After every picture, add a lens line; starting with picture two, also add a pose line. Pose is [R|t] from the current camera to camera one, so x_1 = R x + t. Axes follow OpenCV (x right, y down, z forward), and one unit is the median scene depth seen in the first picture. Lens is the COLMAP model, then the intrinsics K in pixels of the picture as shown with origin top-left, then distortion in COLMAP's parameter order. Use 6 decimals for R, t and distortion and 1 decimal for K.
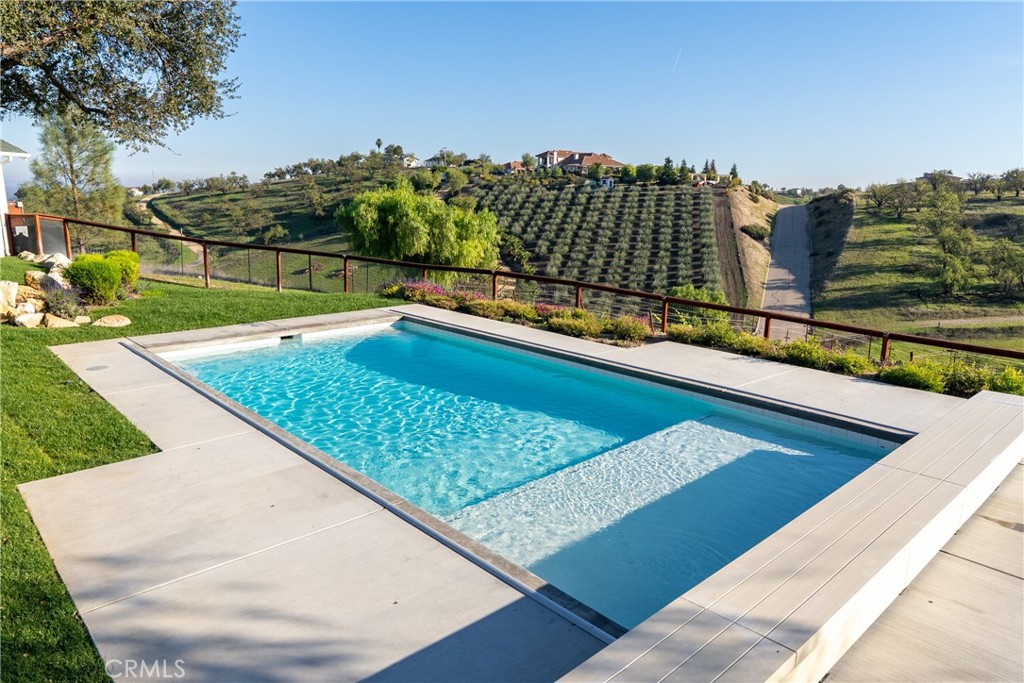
lens RADIAL K [[677.9, 0, 512.6], [0, 677.9, 342.9], [0, 0, 1]] dist [0.000683, -0.001062]
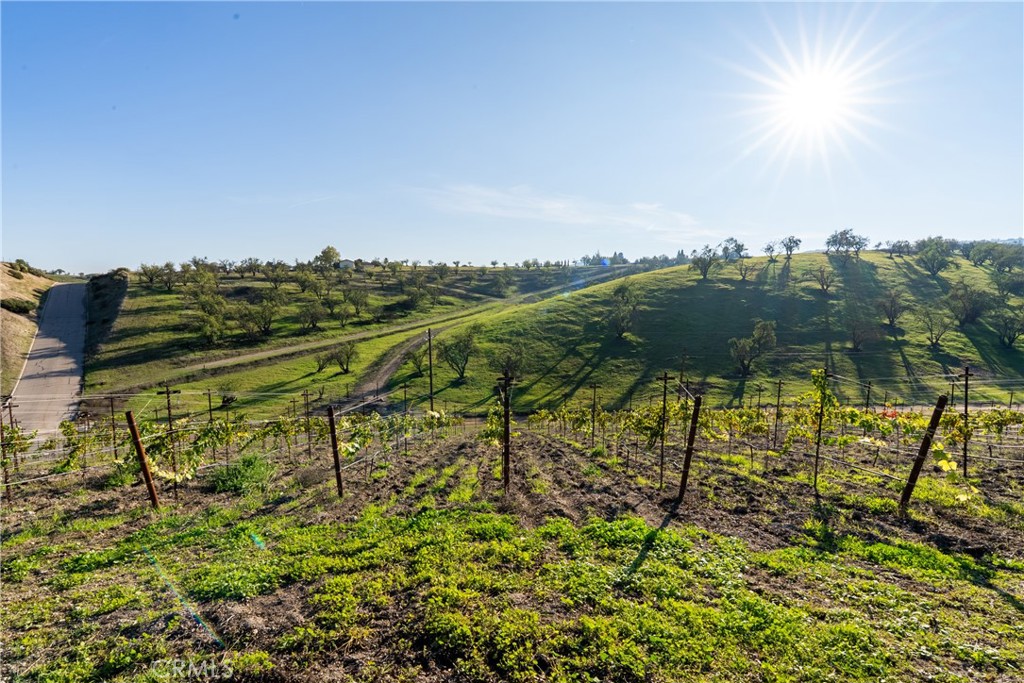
lens RADIAL K [[459.4, 0, 513.3], [0, 459.4, 337.3], [0, 0, 1]] dist [-0.004508, 0.001918]
pose [[0.440580, -0.100846, 0.892031, 0.086330], [0.184387, 0.982650, 0.020021, 0.006993], [-0.878573, 0.155658, 0.451531, 0.058156]]
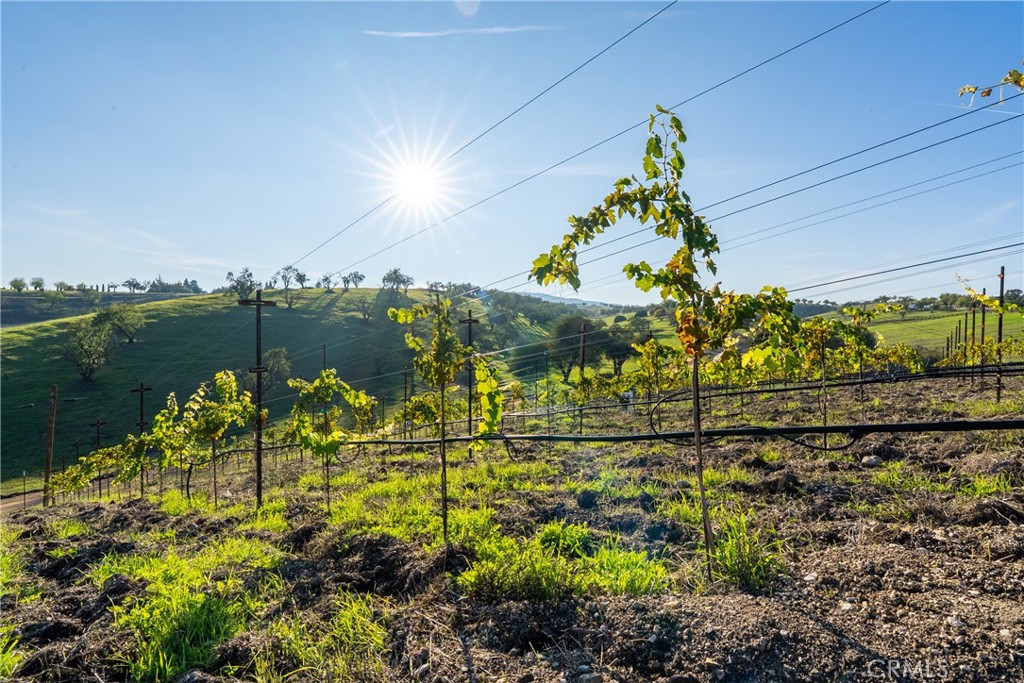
lens RADIAL K [[459.4, 0, 511.2], [0, 459.4, 338.0], [0, 0, 1]] dist [-0.004508, 0.001918]
pose [[-0.334095, -0.032232, 0.941988, 0.160602], [0.184704, 0.977799, 0.098966, 0.039674], [-0.924265, 0.207053, -0.320724, -0.035460]]
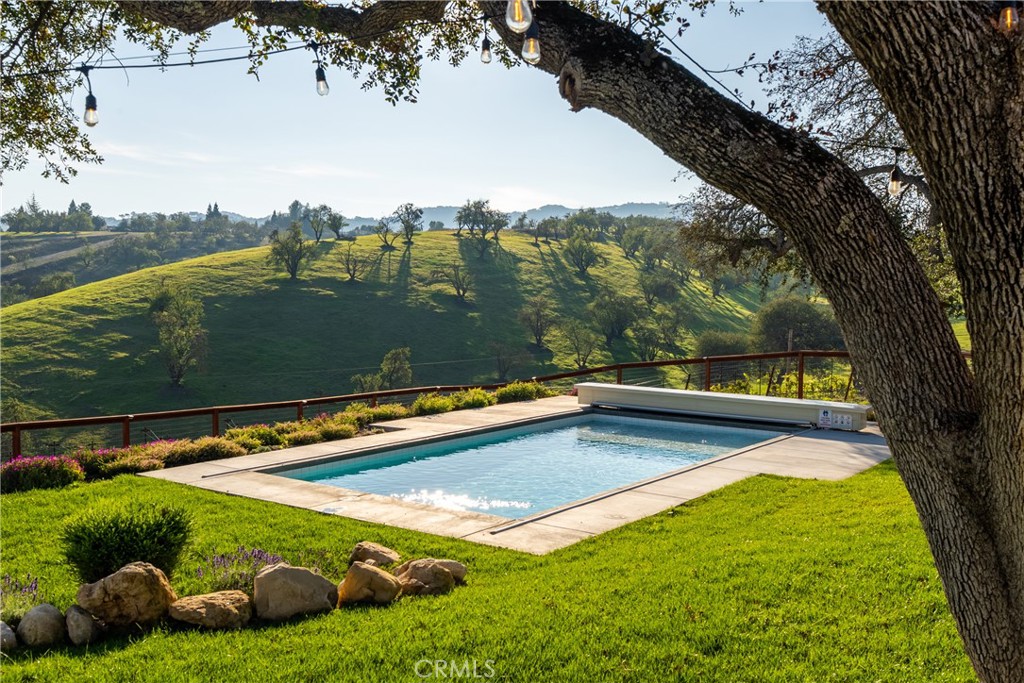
lens RADIAL K [[1001.3, 0, 508.0], [0, 1001.3, 343.4], [0, 0, 1]] dist [0.006033, 0.000000]
pose [[-0.190224, -0.074023, 0.978946, -0.126025], [0.194387, 0.974571, 0.111464, -0.024260], [-0.962304, 0.211498, -0.170998, 0.089737]]
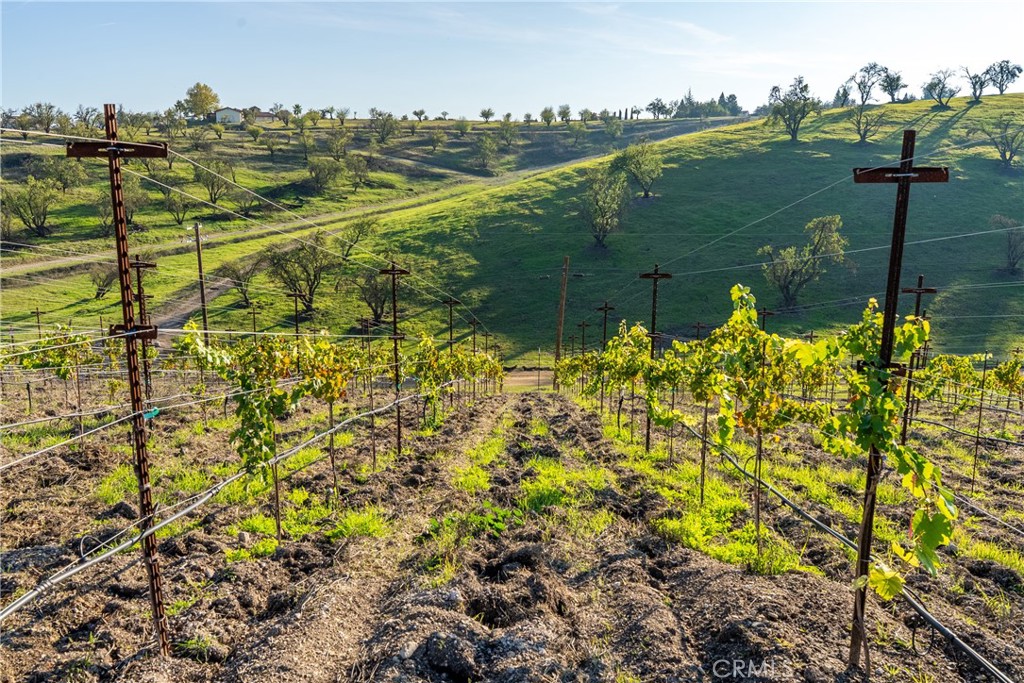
lens RADIAL K [[800.2, 0, 512.8], [0, 800.2, 335.6], [0, 0, 1]] dist [0.005640, 0.000119]
pose [[0.499719, -0.189248, 0.845261, 0.139405], [0.175440, 0.977728, 0.115187, 0.033017], [-0.848235, 0.090731, 0.521791, -0.051395]]
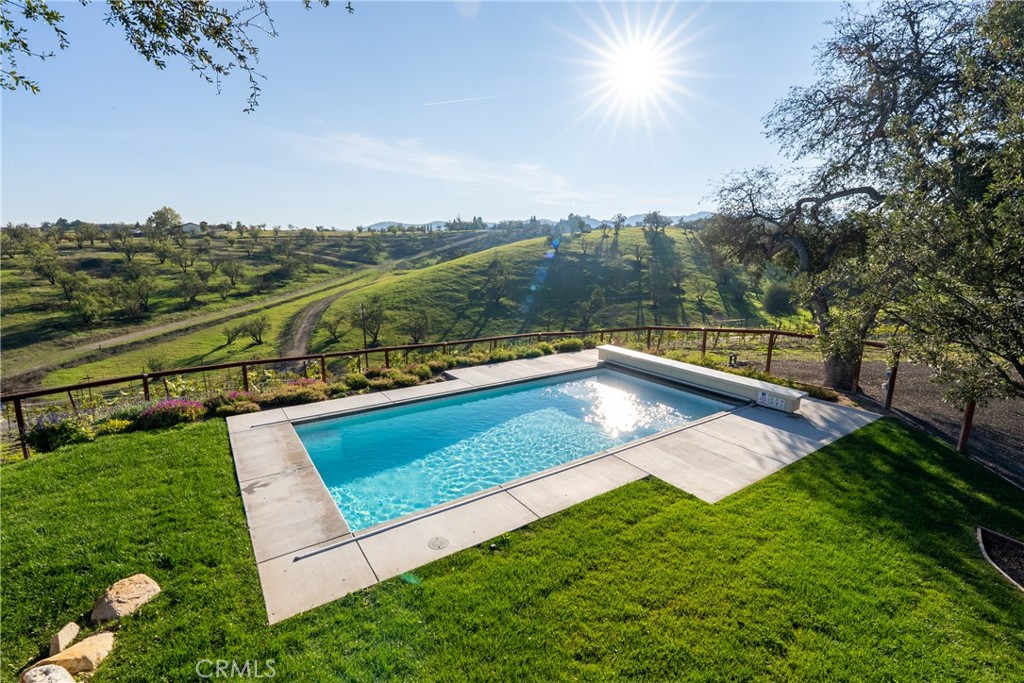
lens RADIAL K [[459.4, 0, 513.2], [0, 459.4, 337.6], [0, 0, 1]] dist [-0.004508, 0.001918]
pose [[0.147915, -0.196752, 0.969232, -0.080041], [0.200989, 0.965541, 0.165330, -0.022322], [-0.968362, 0.170350, 0.182363, 0.050740]]
